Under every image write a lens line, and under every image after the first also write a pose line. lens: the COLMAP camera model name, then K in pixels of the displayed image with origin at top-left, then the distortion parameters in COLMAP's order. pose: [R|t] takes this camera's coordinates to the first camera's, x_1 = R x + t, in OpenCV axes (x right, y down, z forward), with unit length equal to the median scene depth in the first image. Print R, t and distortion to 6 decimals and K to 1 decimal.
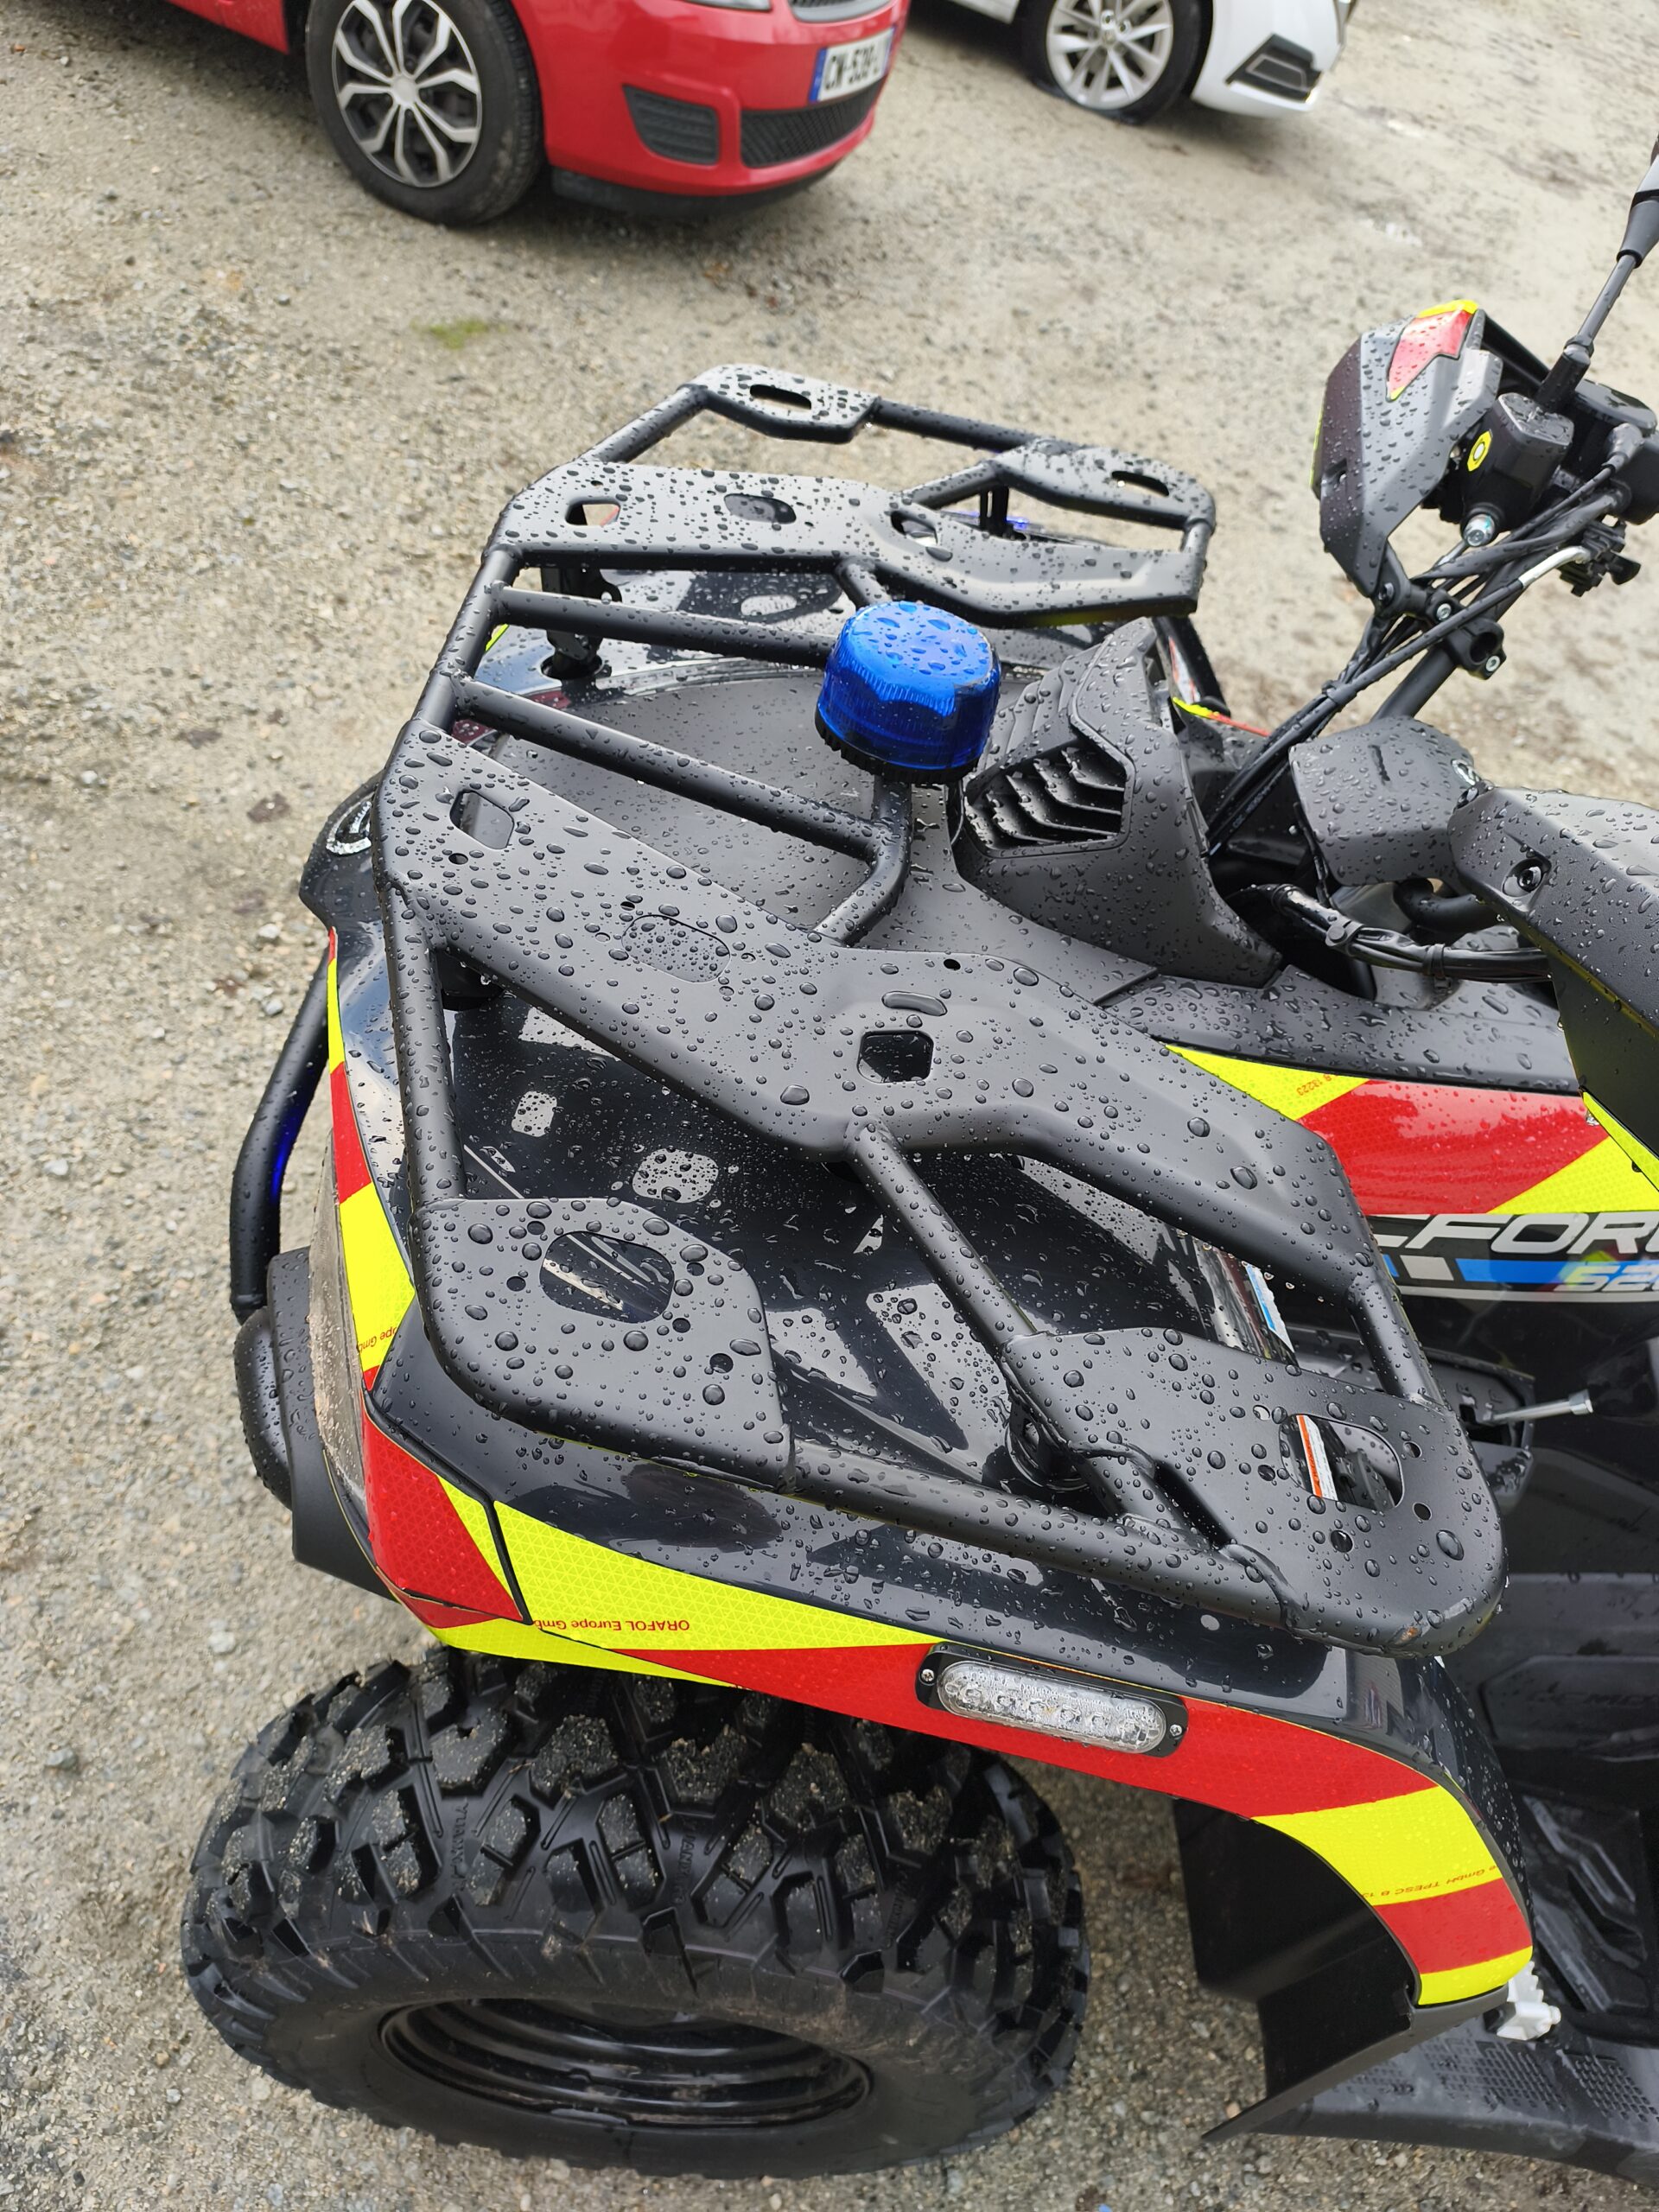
lens RADIAL K [[1541.9, 0, 829.5], [0, 1541.9, 1106.0], [0, 0, 1]] dist [0.035956, -0.043249]
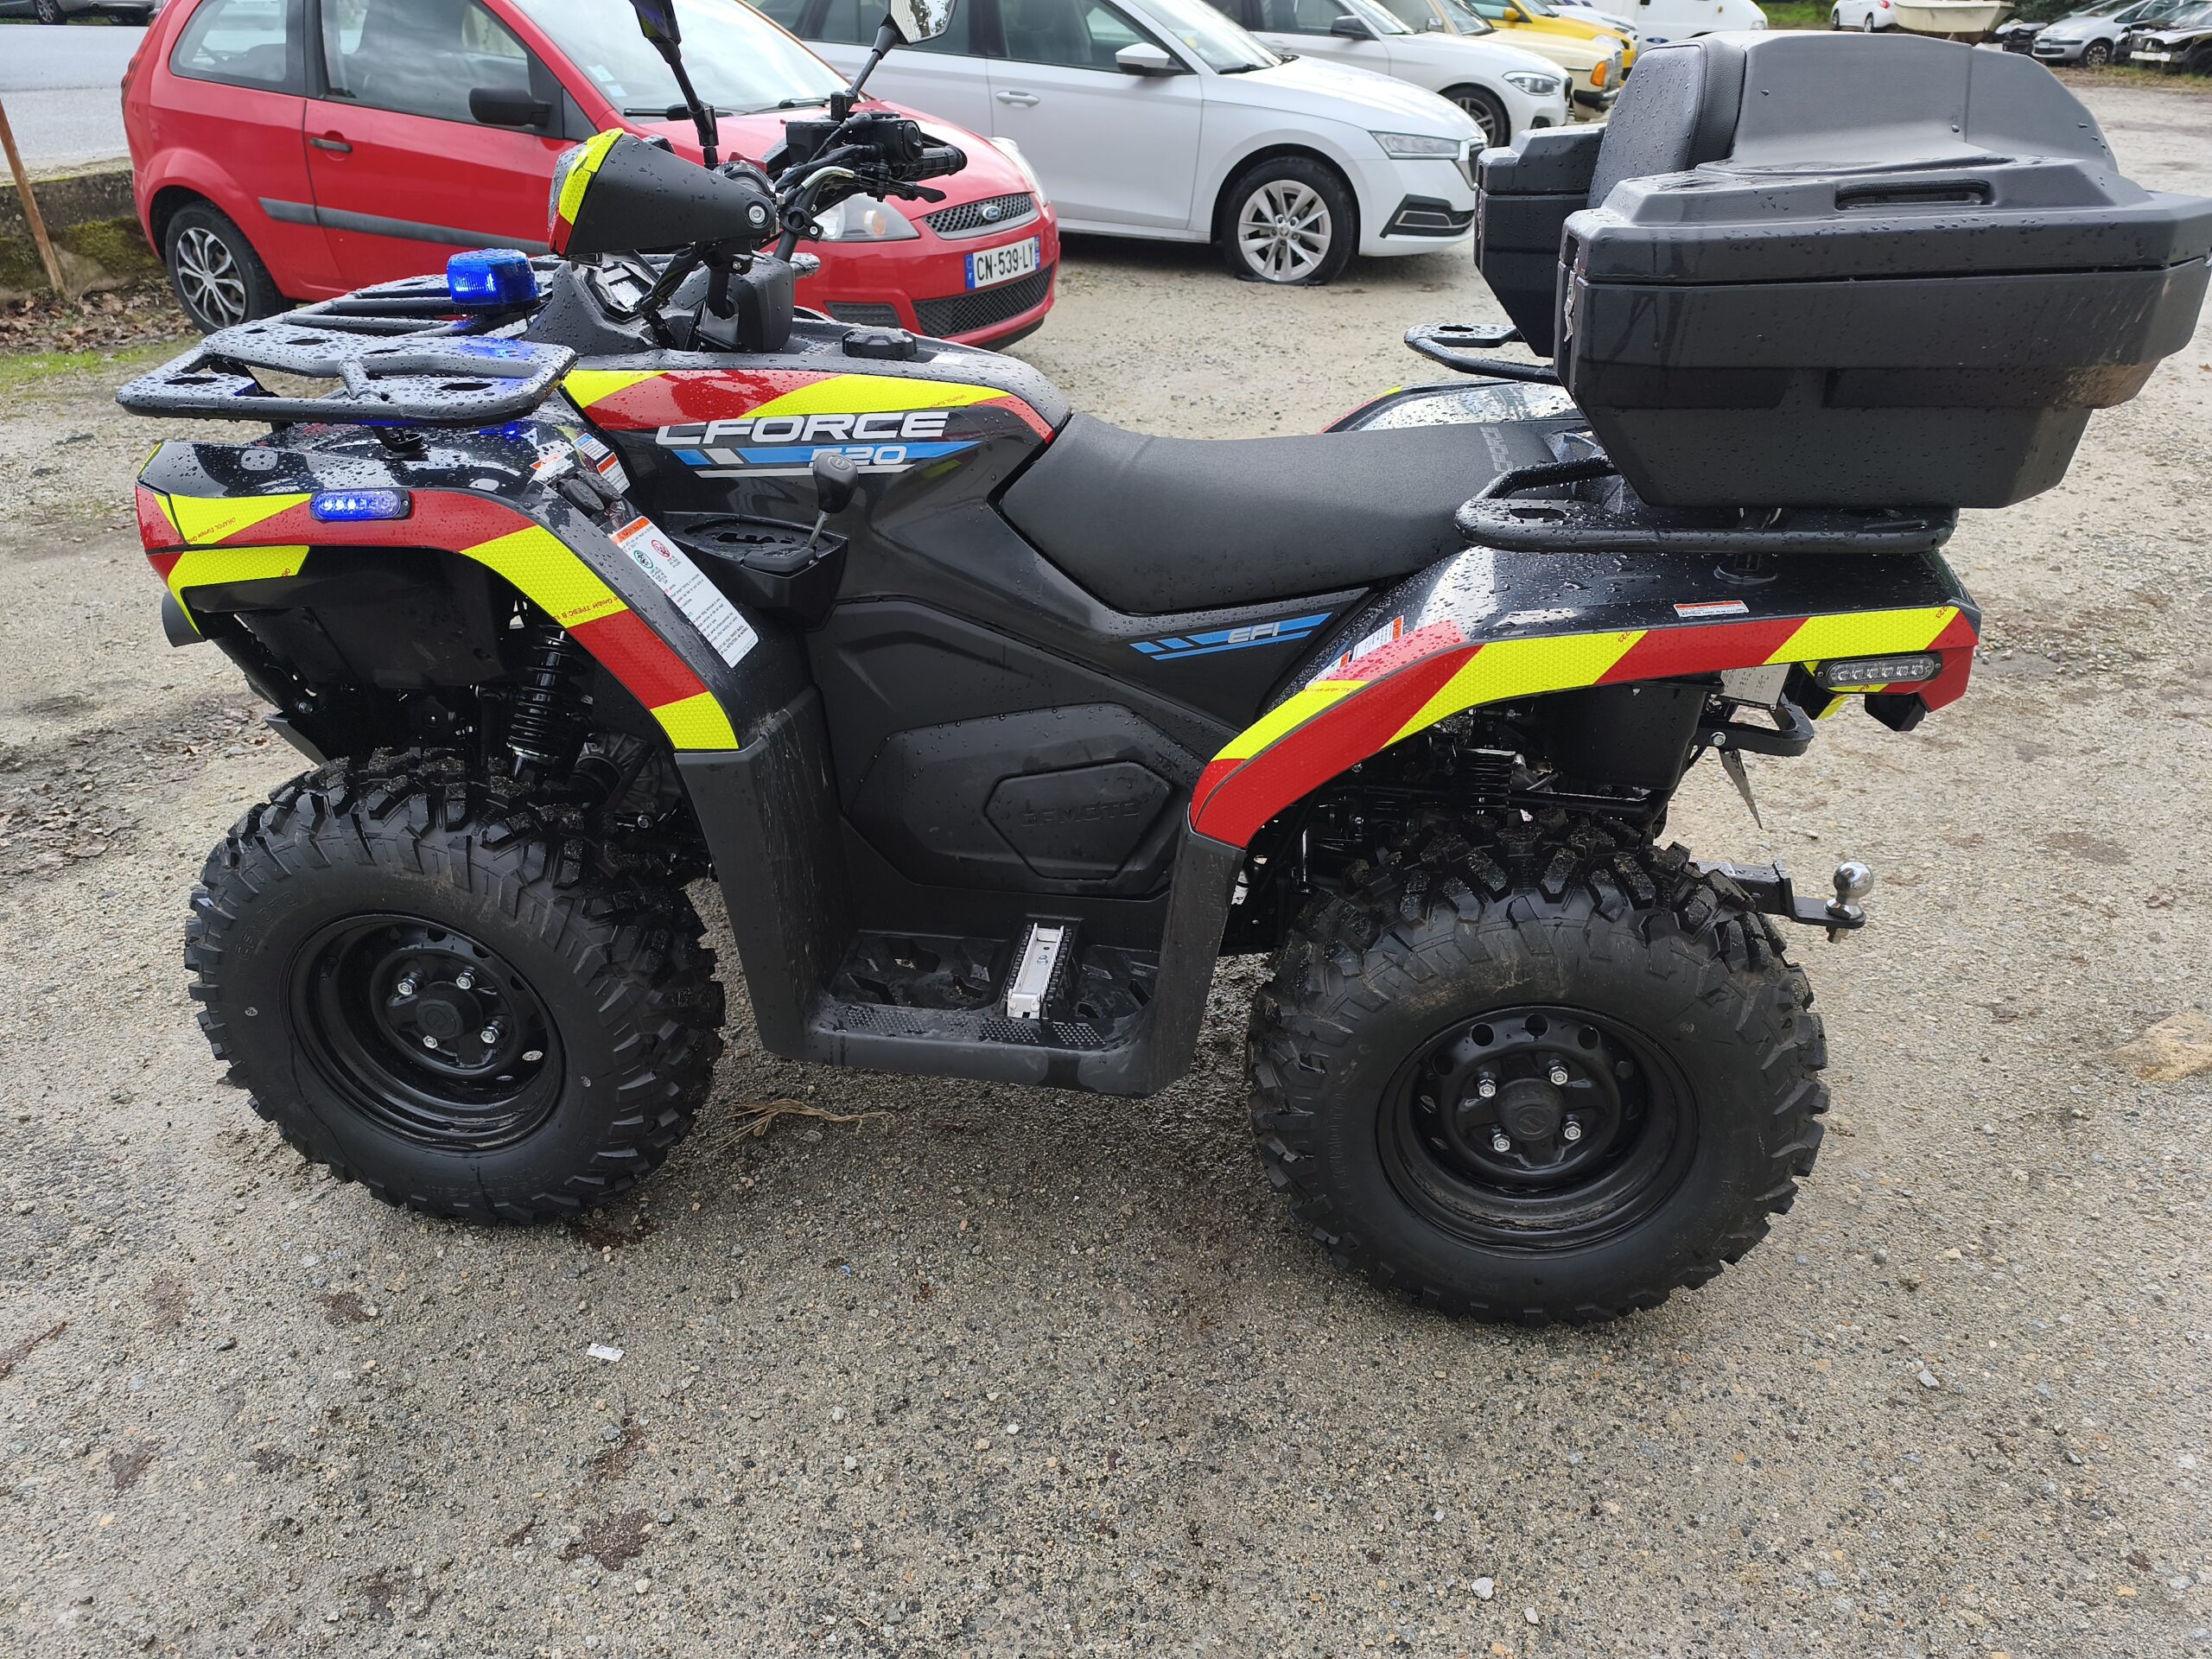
lens RADIAL K [[1541.9, 0, 1106.1], [0, 1541.9, 845.5], [0, 0, 1]] dist [0.035956, -0.043249]
pose [[0.965540, -0.186201, -0.181828, 0.265285], [0.119500, 0.937844, -0.325836, 0.299410], [0.231197, 0.292879, 0.927777, -0.132276]]
